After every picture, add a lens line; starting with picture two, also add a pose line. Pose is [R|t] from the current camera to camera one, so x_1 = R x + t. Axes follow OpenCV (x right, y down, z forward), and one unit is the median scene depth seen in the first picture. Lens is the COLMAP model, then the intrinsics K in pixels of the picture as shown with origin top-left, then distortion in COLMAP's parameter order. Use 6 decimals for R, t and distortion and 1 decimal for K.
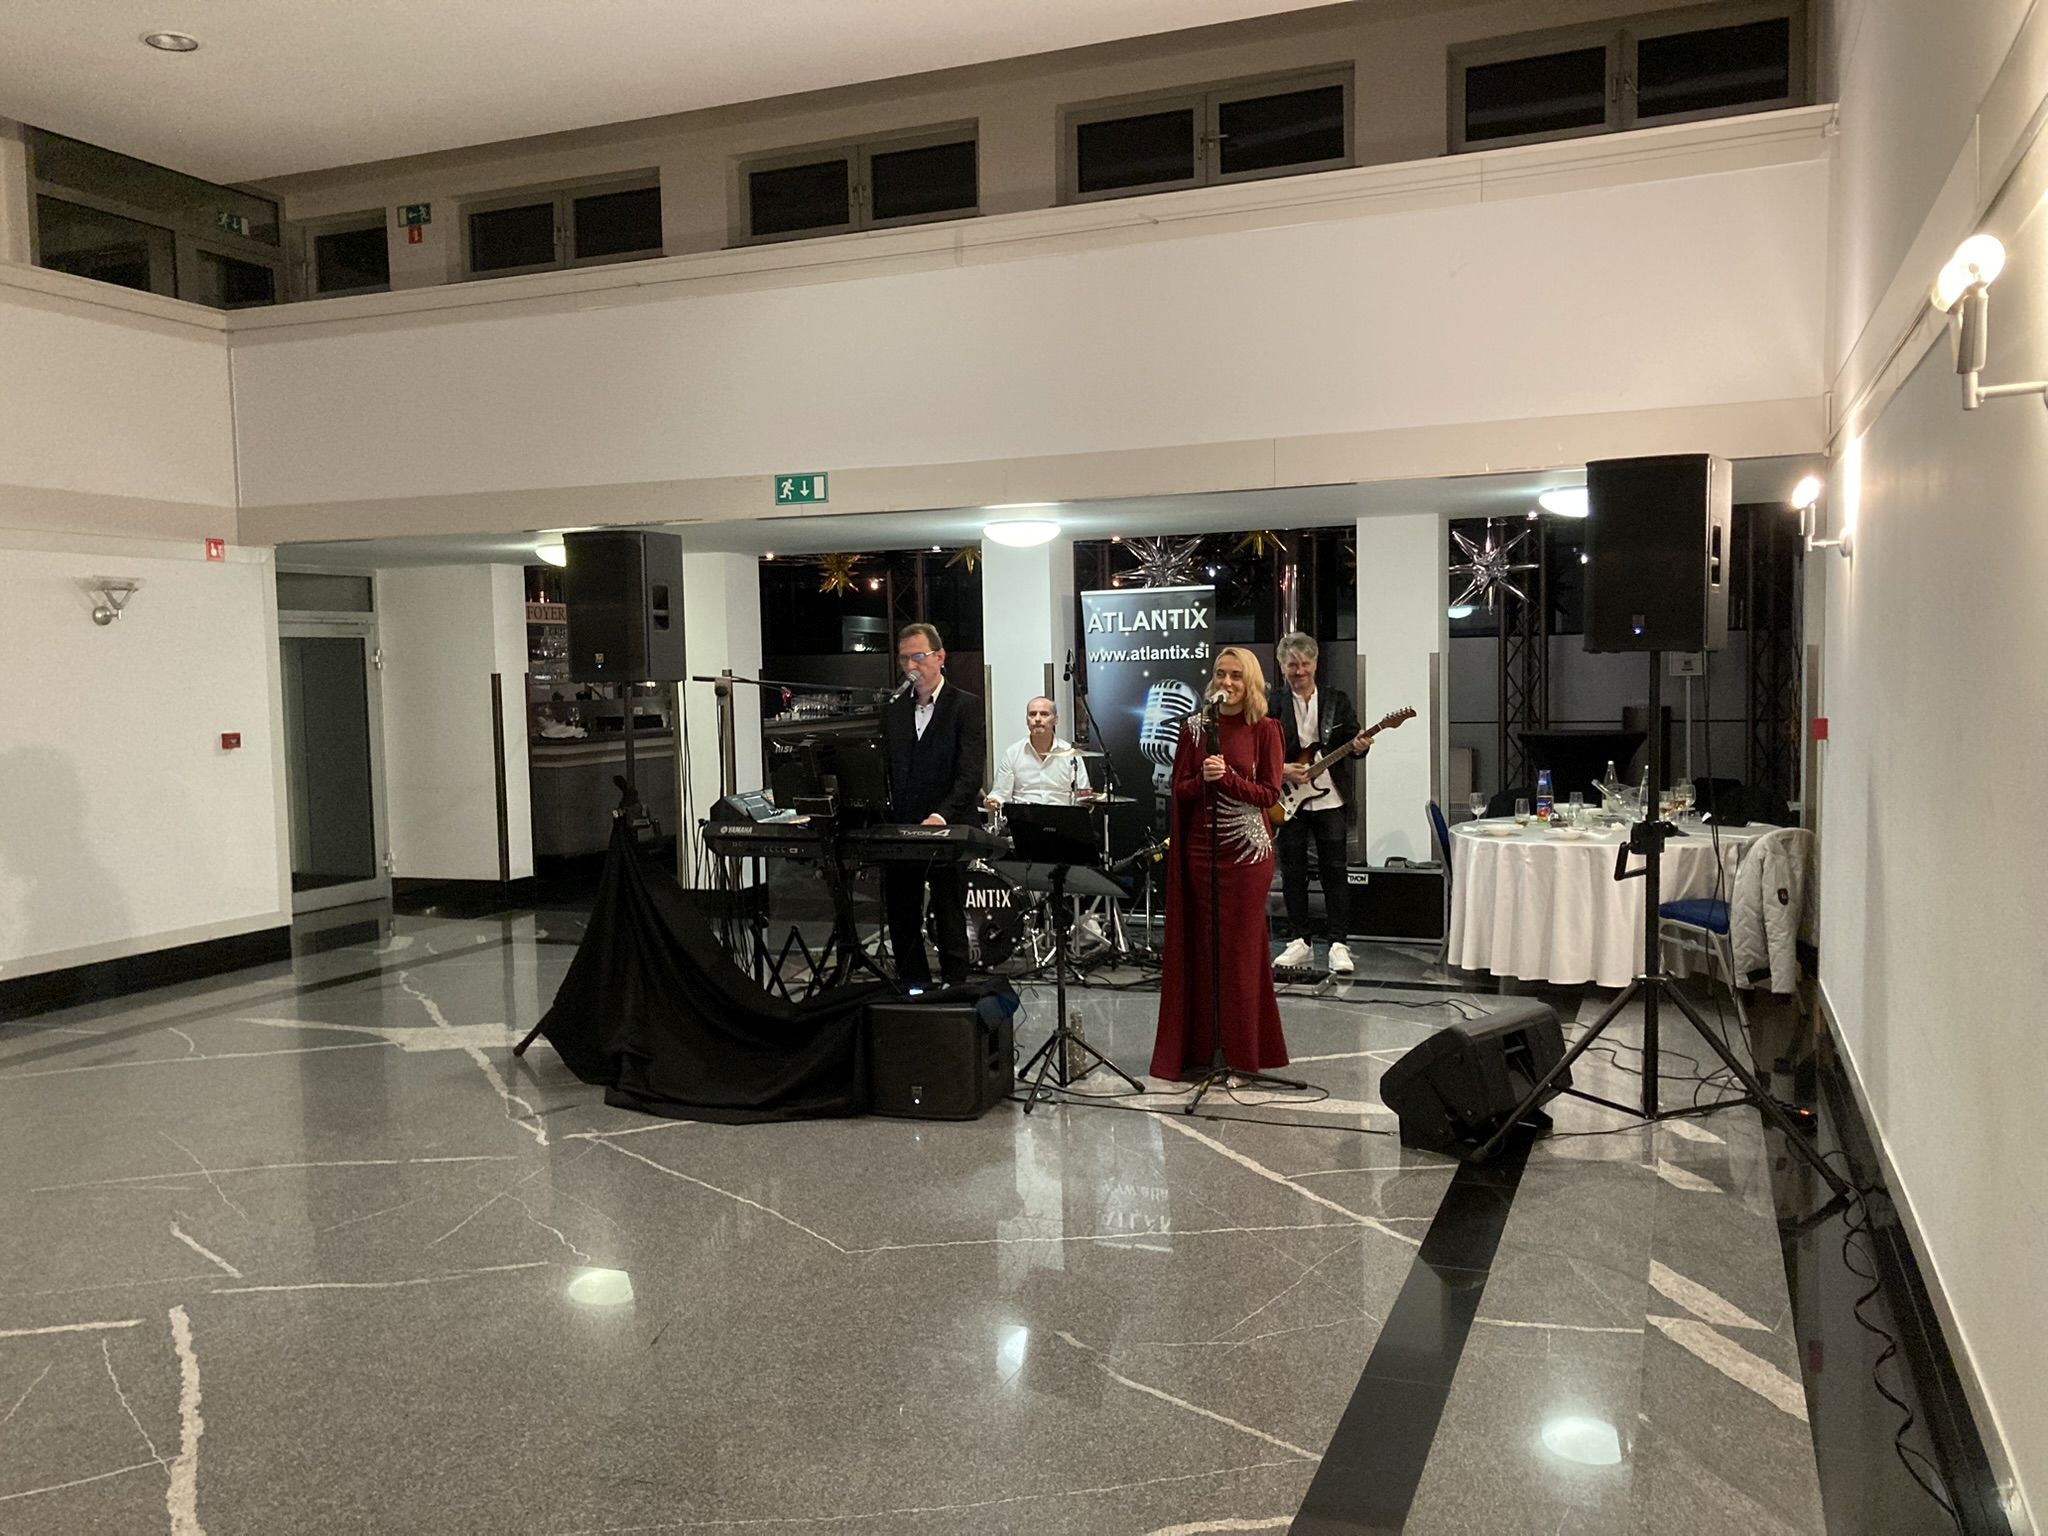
lens RADIAL K [[1681.2, 0, 1021.4], [0, 1681.2, 753.7], [0, 0, 1]] dist [0.029097, -0.027757]
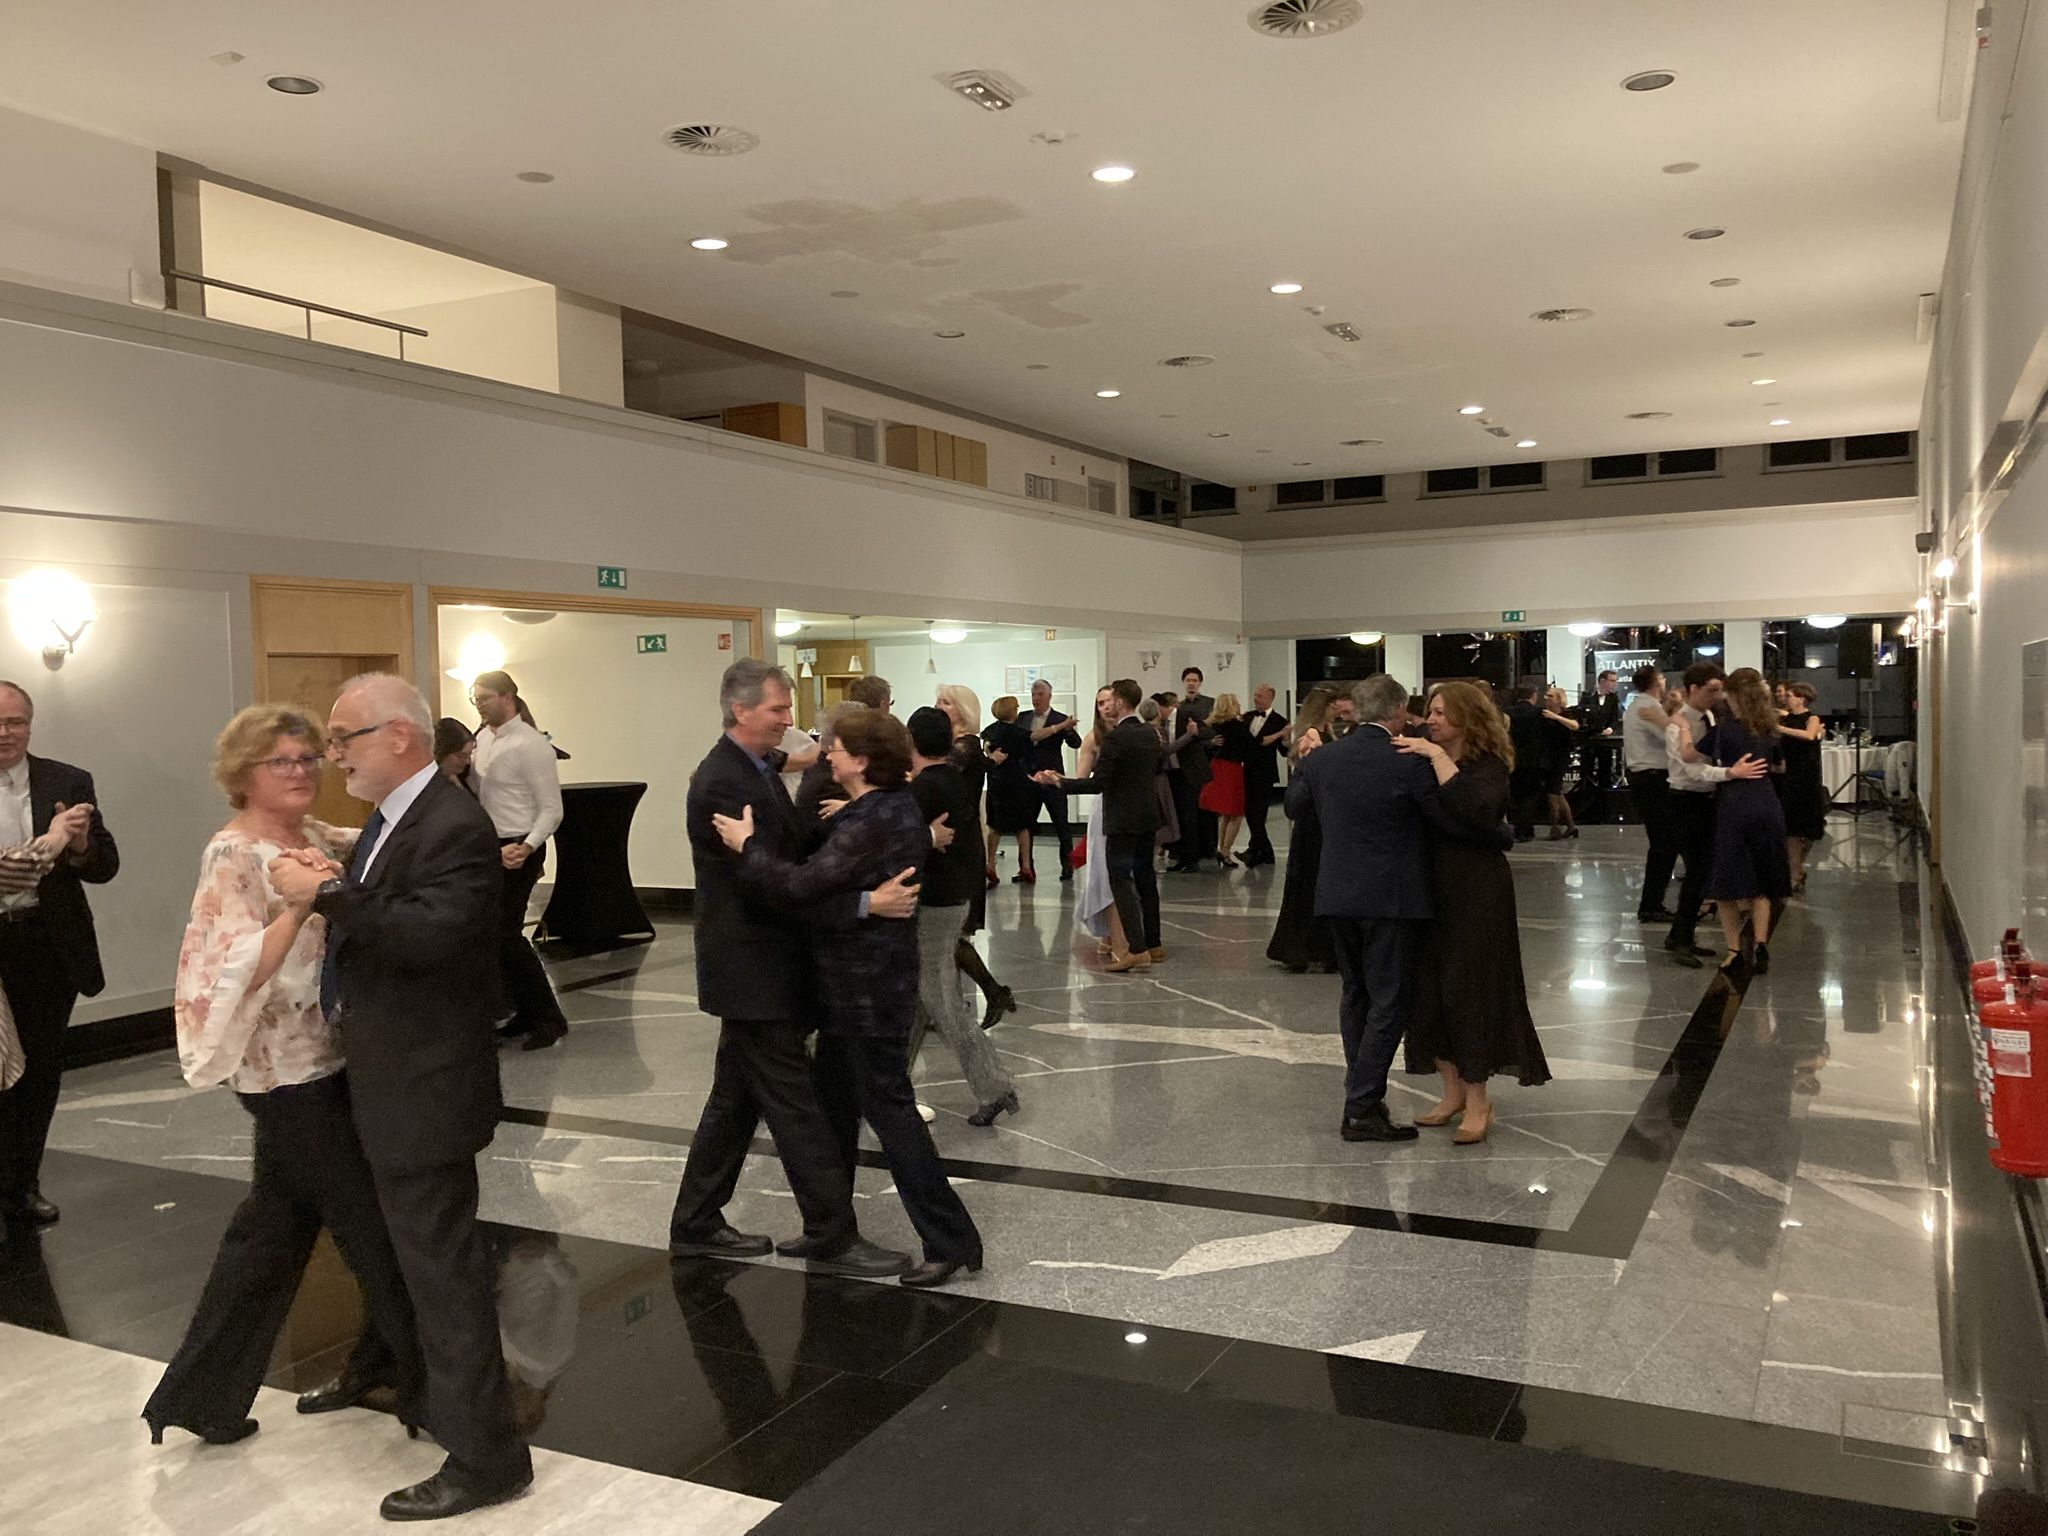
lens RADIAL K [[1681.2, 0, 1010.5], [0, 1681.2, 765.5], [0, 0, 1]] dist [0.029097, -0.027757]
pose [[0.995930, -0.001834, -0.090113, -0.586578], [0.001027, 0.999959, -0.009006, 0.084059], [0.090126, 0.008877, 0.995891, -1.462664]]
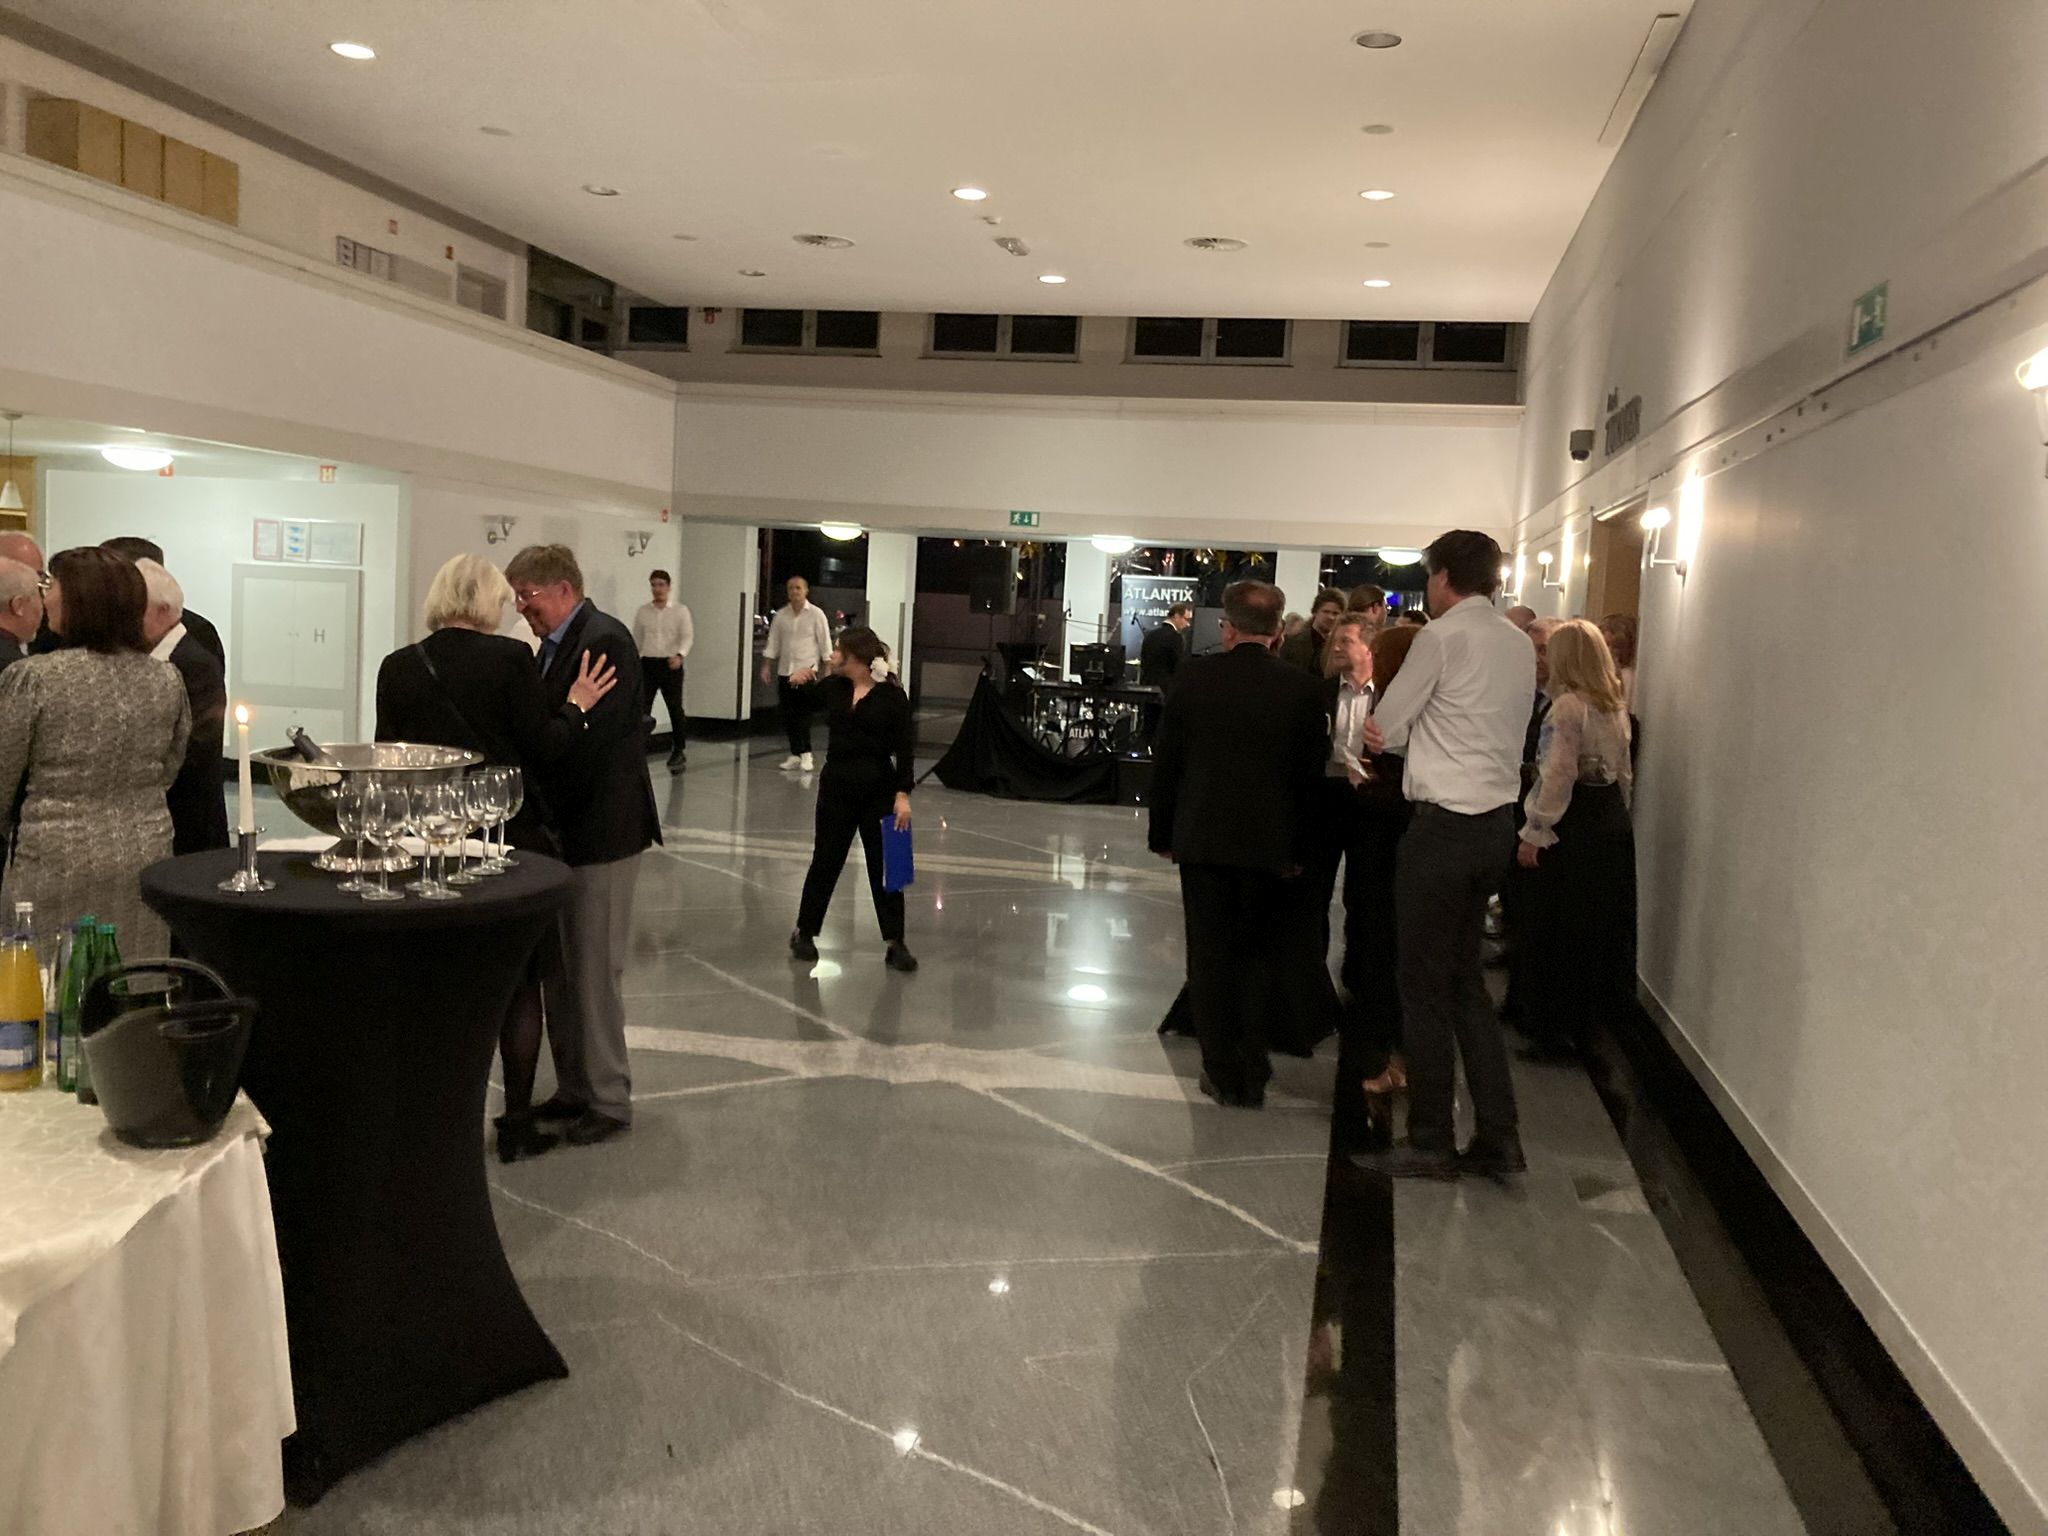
lens RADIAL K [[1681.2, 0, 1015.5], [0, 1681.2, 788.9], [0, 0, 1]] dist [0.029097, -0.027757]
pose [[0.981816, 0.053764, 0.182063, -0.418614], [-0.064703, 0.996405, 0.054687, 0.044688], [-0.178468, -0.065473, 0.981765, -0.830187]]
